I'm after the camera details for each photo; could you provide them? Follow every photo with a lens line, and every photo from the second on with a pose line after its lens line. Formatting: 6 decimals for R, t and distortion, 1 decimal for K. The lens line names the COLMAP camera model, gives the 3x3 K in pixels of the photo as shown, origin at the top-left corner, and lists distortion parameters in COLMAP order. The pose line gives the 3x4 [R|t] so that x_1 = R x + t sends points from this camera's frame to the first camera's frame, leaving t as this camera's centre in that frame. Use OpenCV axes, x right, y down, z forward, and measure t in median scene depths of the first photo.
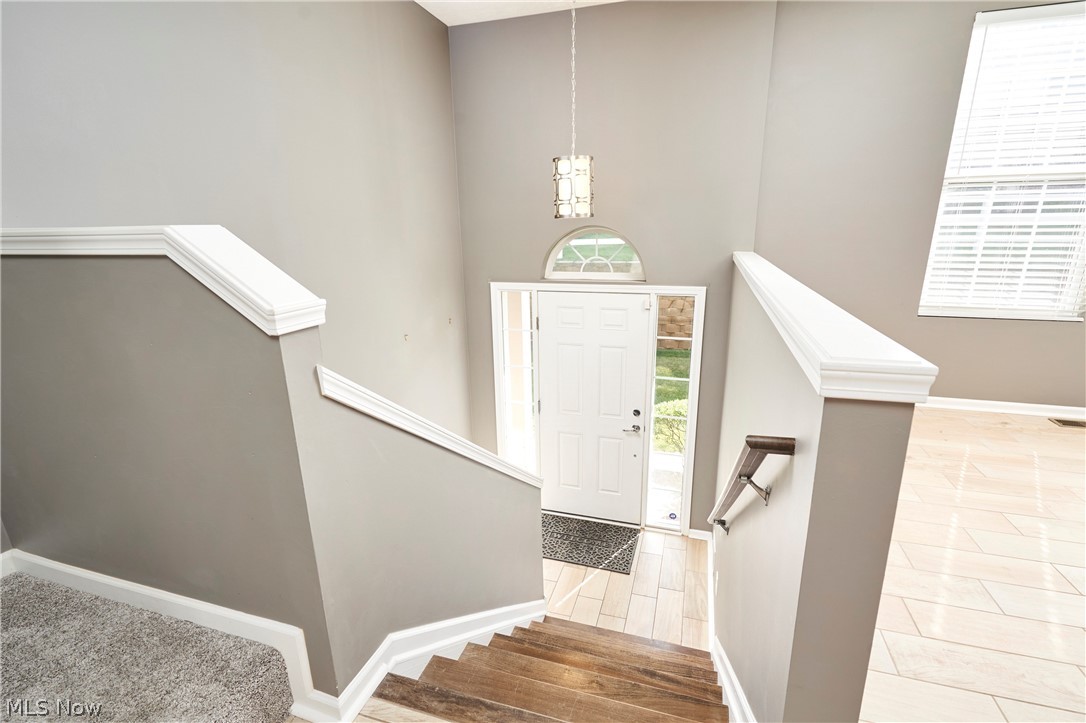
lens RADIAL K [[513.6, 0, 544.3], [0, 513.6, 365.7], [0, 0, 1]] dist [0.005003, 0.001130]
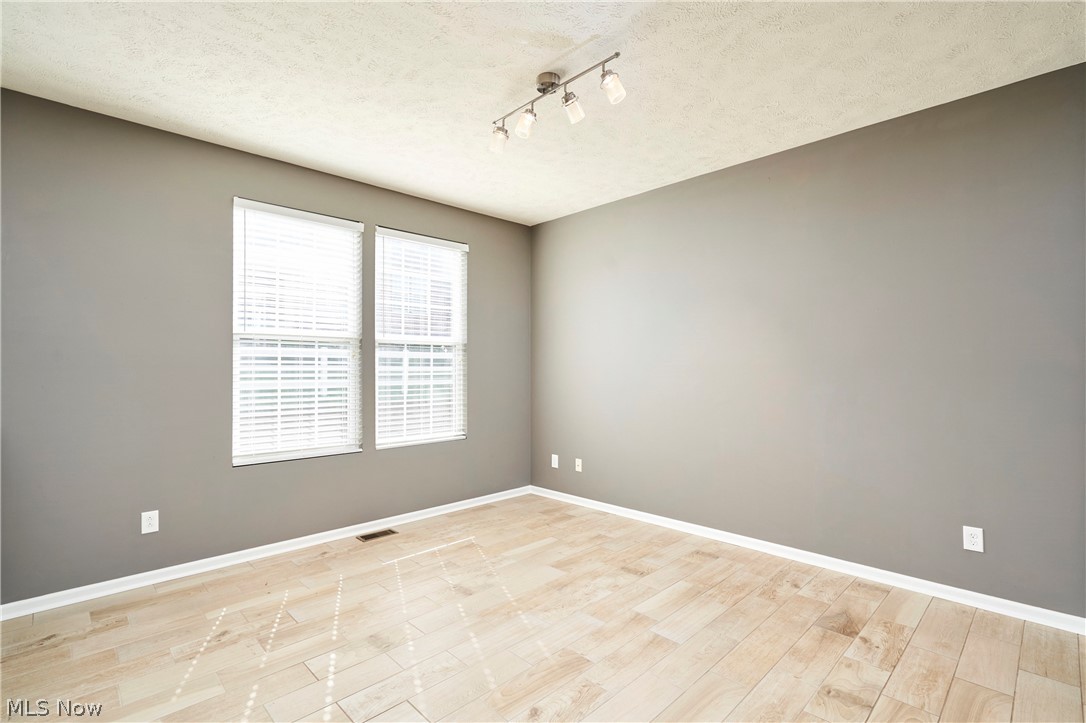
lens RADIAL K [[505.6, 0, 559.4], [0, 505.6, 363.8], [0, 0, 1]] dist [0.001890, 0.000292]
pose [[0.450456, 0.018938, 0.892598, 0.163677], [0.235334, 0.961899, -0.139171, -0.007500], [-0.861224, 0.272749, 0.428836, 0.010961]]
